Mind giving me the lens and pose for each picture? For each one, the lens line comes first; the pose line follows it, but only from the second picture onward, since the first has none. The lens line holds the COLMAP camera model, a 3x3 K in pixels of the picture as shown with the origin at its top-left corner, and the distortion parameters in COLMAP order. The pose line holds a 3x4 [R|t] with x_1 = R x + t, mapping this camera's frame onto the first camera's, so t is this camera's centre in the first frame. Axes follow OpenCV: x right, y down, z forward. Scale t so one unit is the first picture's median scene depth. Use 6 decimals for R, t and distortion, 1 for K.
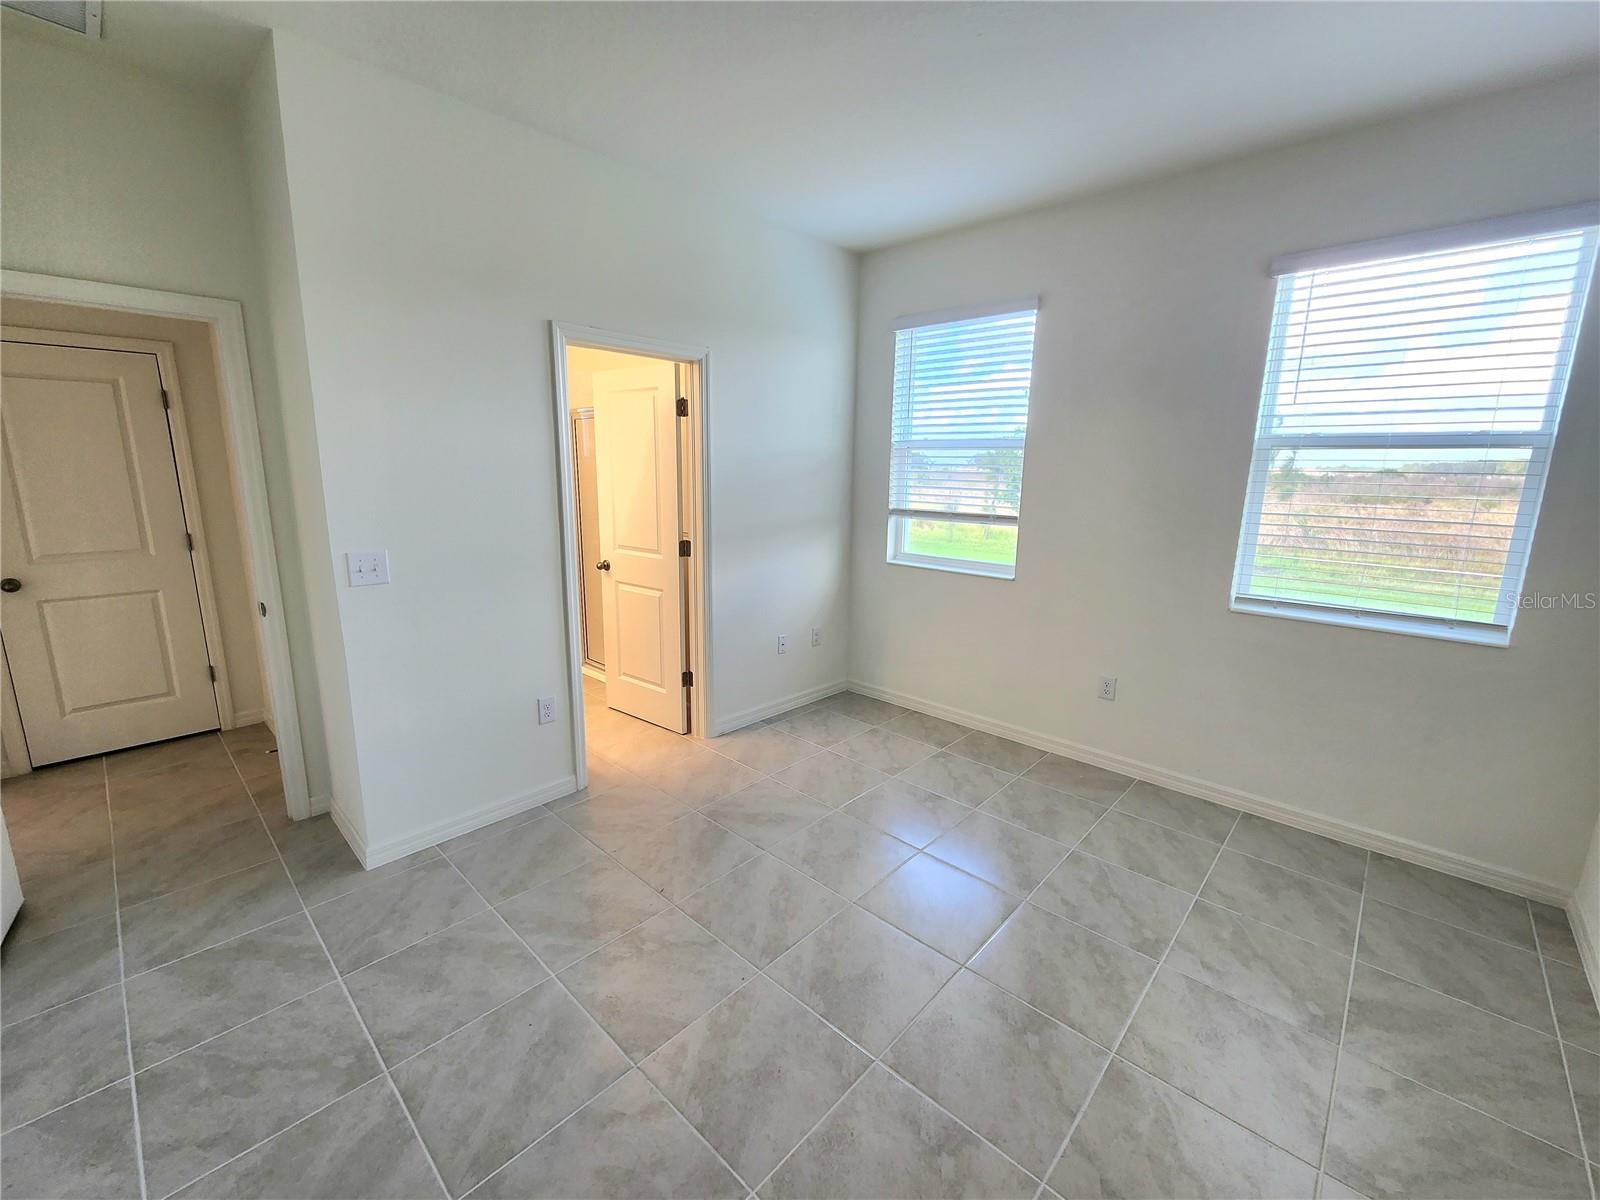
lens RADIAL K [[660.6, 0, 805.5], [0, 660.6, 594.0], [0, 0, 1]] dist [-0.000774, -0.001166]
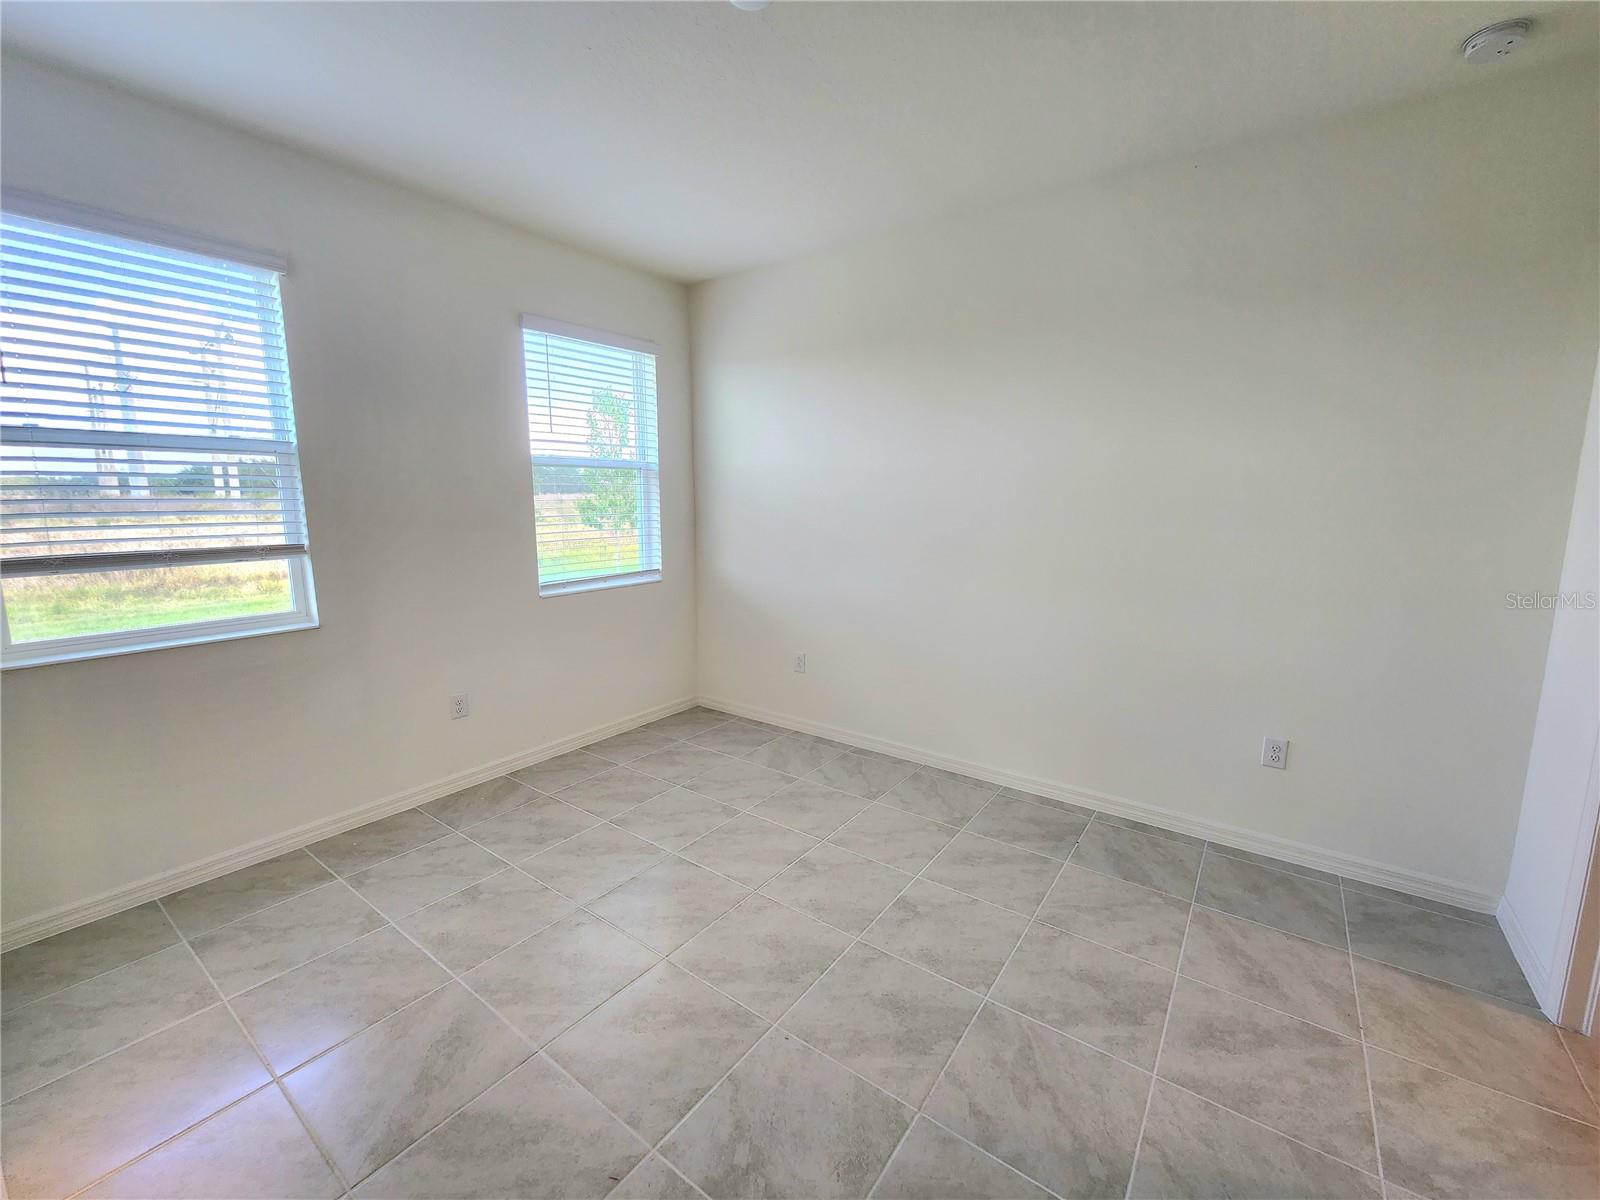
lens RADIAL K [[657.6, 0, 802.8], [0, 657.6, 592.9], [0, 0, 1]] dist [0.000429, -0.001997]
pose [[-0.116644, -0.160863, 0.980060, -0.686505], [0.189829, 0.964992, 0.180982, -0.127940], [-0.974864, 0.207154, -0.082024, 0.721889]]
